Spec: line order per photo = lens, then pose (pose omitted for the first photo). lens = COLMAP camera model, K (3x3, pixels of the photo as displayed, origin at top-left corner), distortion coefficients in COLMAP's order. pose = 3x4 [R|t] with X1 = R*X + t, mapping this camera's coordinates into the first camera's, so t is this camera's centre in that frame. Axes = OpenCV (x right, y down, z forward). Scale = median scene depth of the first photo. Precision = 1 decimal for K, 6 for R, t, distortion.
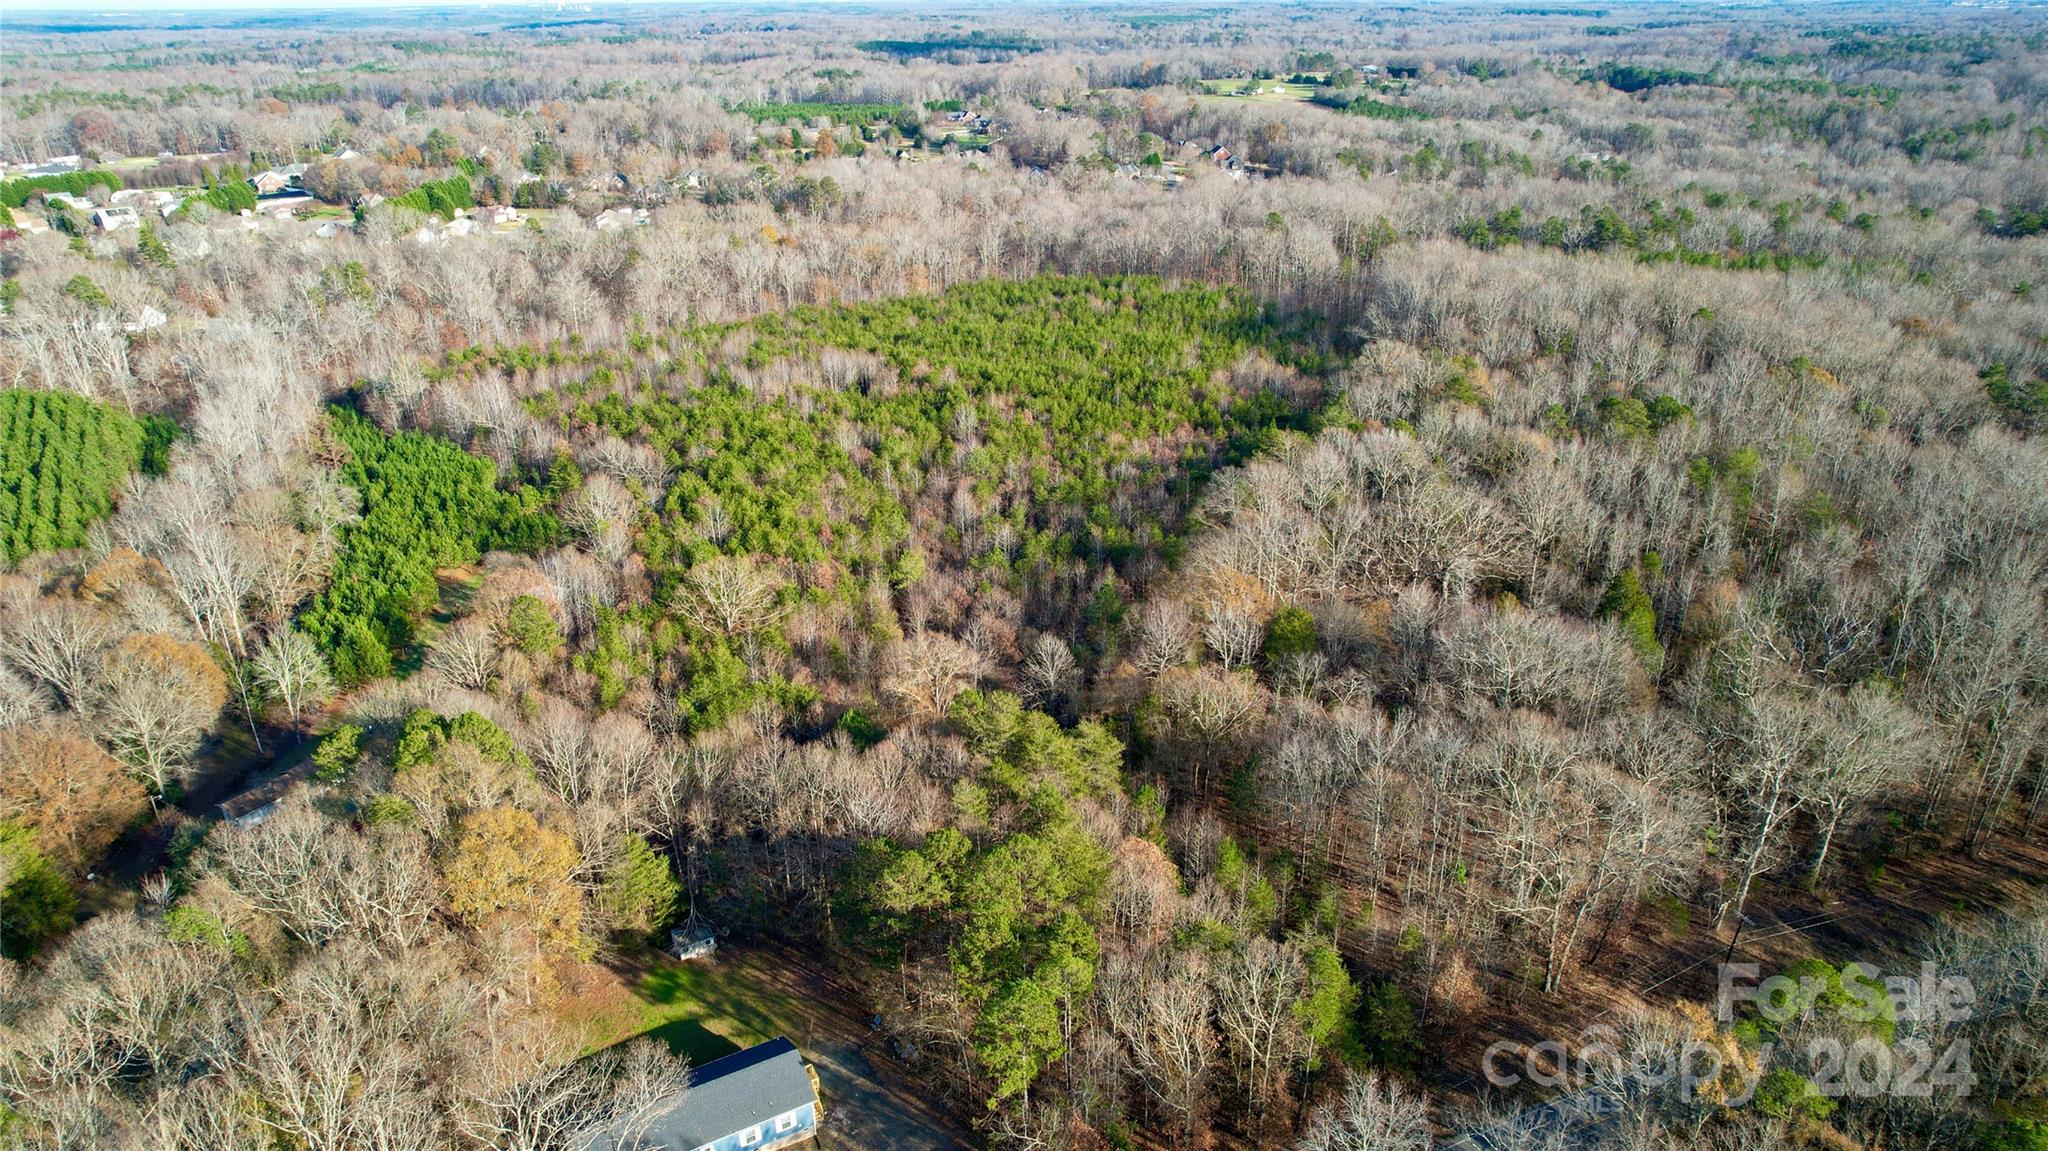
lens RADIAL K [[1317.2, 0, 1024.9], [0, 1317.2, 567.6], [0, 0, 1]] dist [-0.081962, 0.080061]
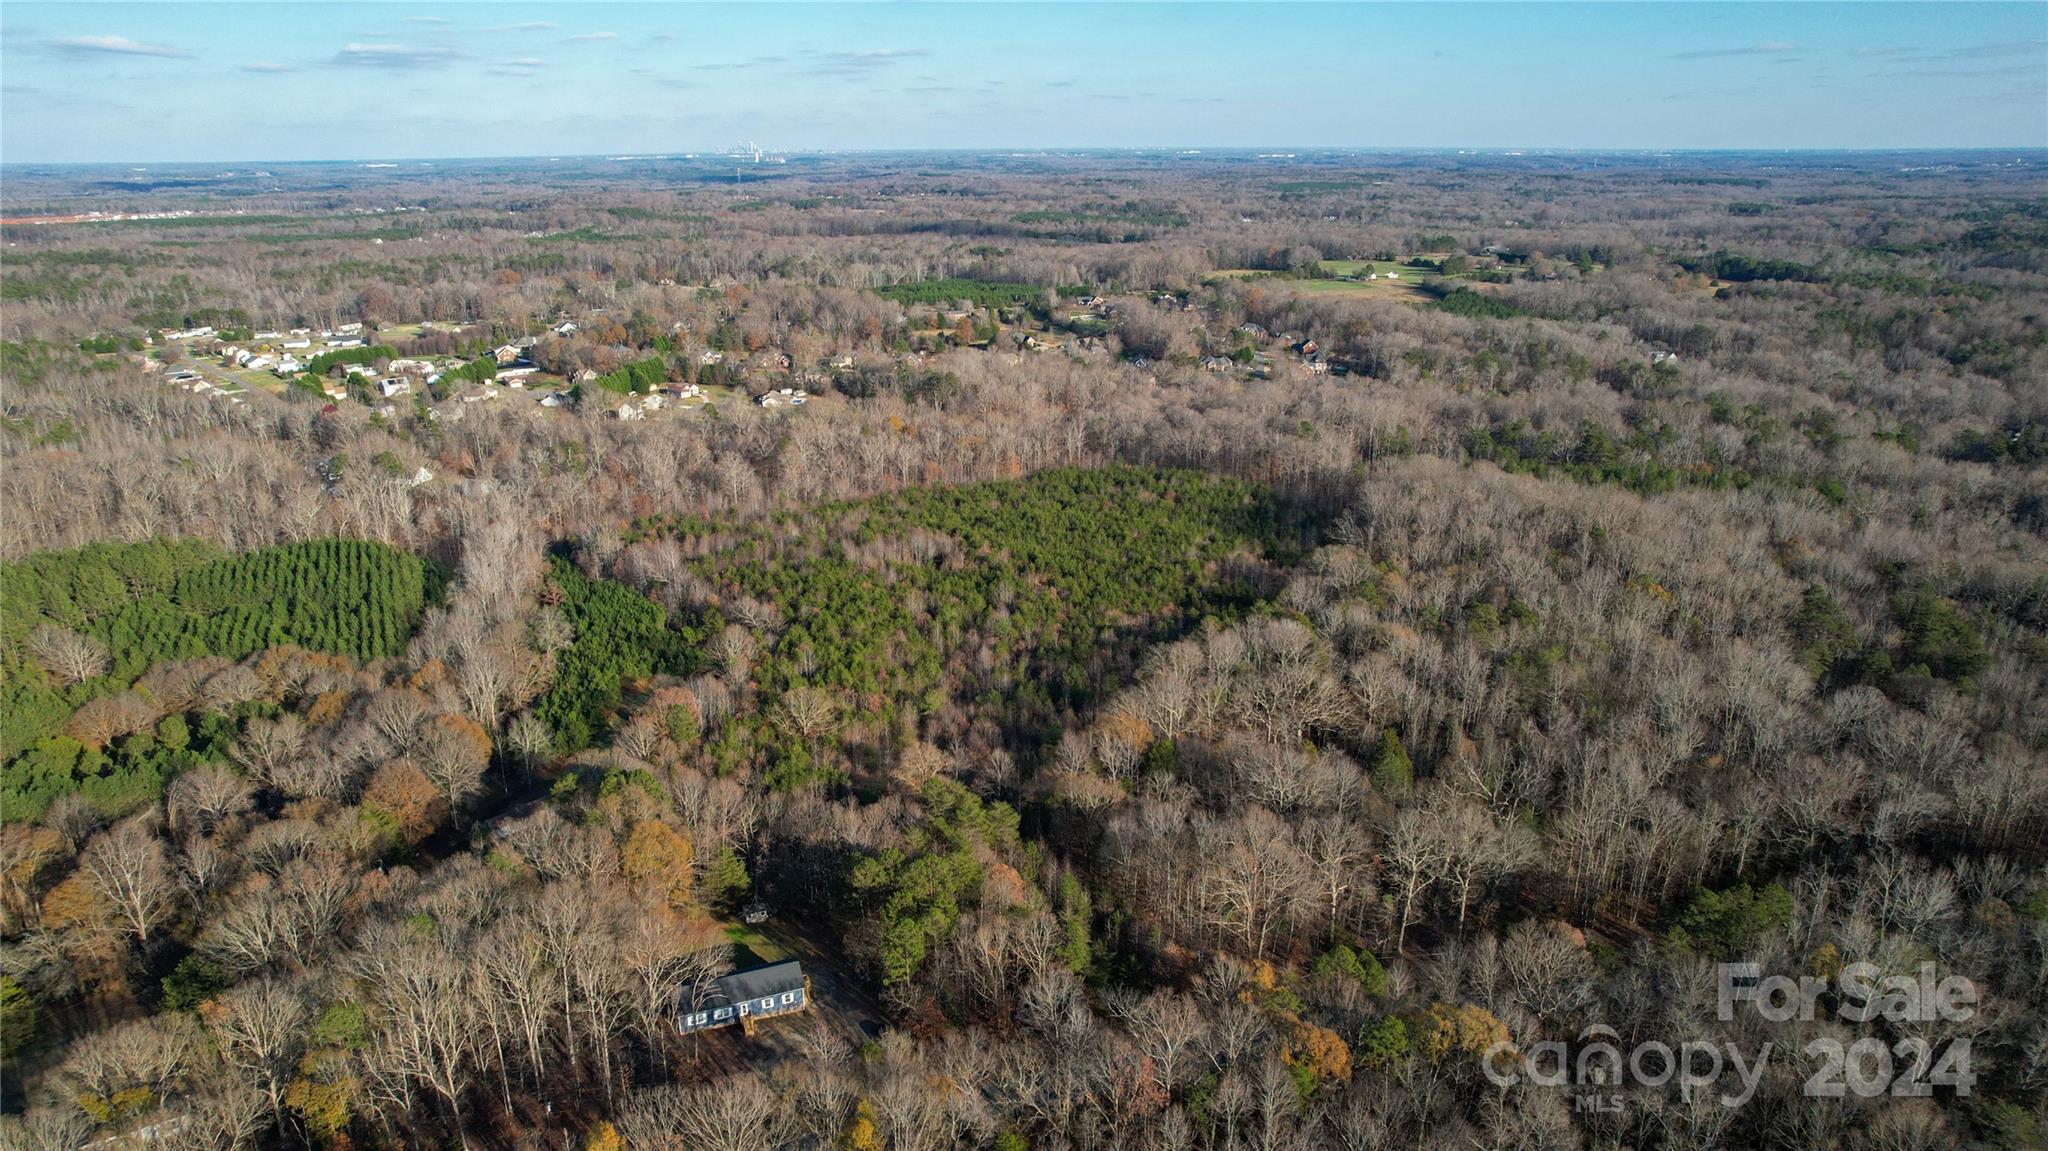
lens RADIAL K [[1310.8, 0, 1024.0], [0, 1310.8, 575.5], [0, 0, 1]] dist [-0.048832, 0.003032]
pose [[0.991934, 0.045171, -0.118436, 0.116254], [-0.056379, 0.994063, -0.093060, -0.005587], [0.113529, 0.098987, 0.988591, -0.289739]]
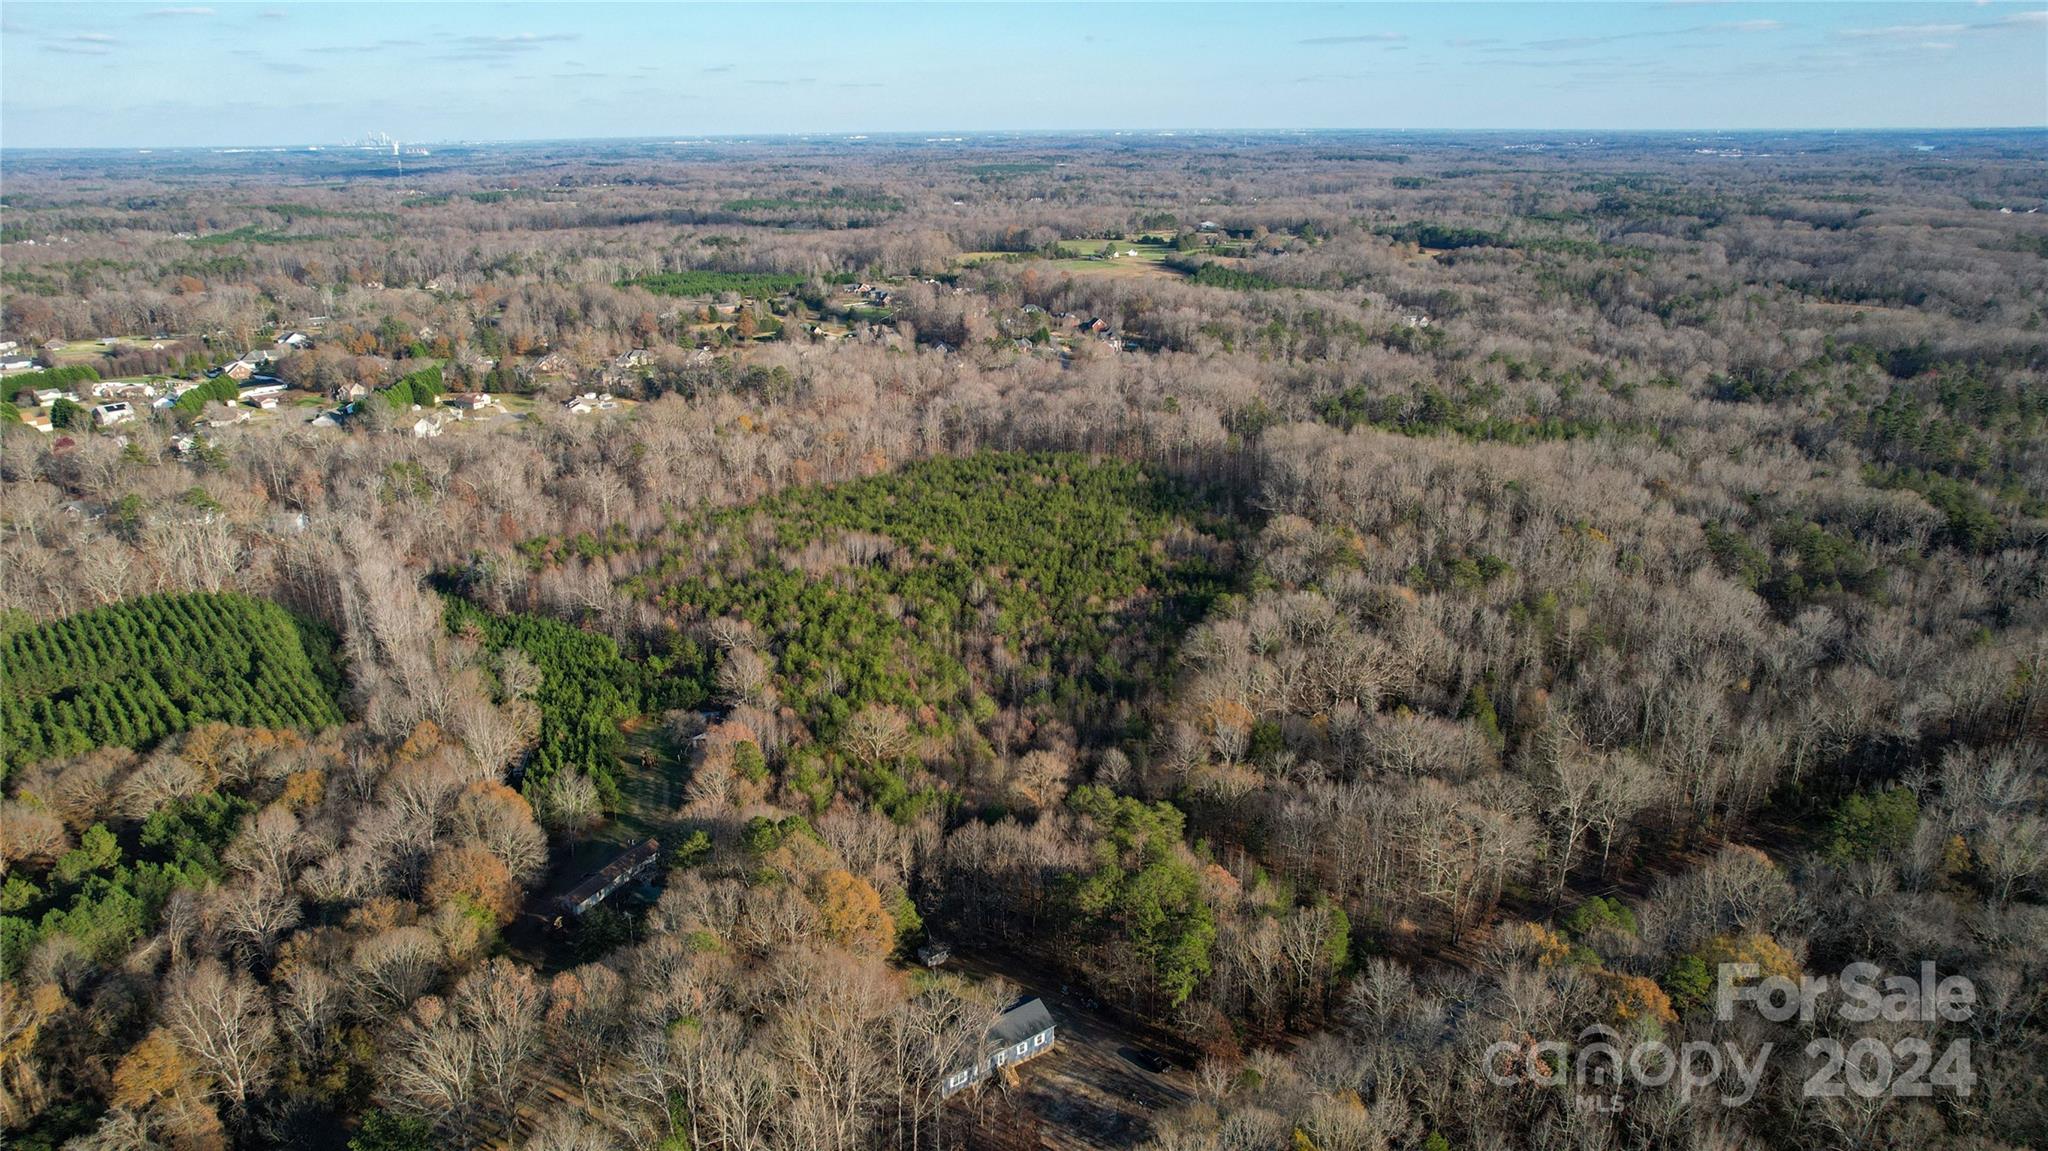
lens RADIAL K [[1317.2, 0, 1024.9], [0, 1317.2, 567.6], [0, 0, 1]] dist [-0.081962, 0.080061]
pose [[0.992637, -0.036694, 0.115439, -0.129037], [0.047257, 0.994807, -0.090146, -0.012672], [-0.111532, 0.094937, 0.989216, -0.258607]]
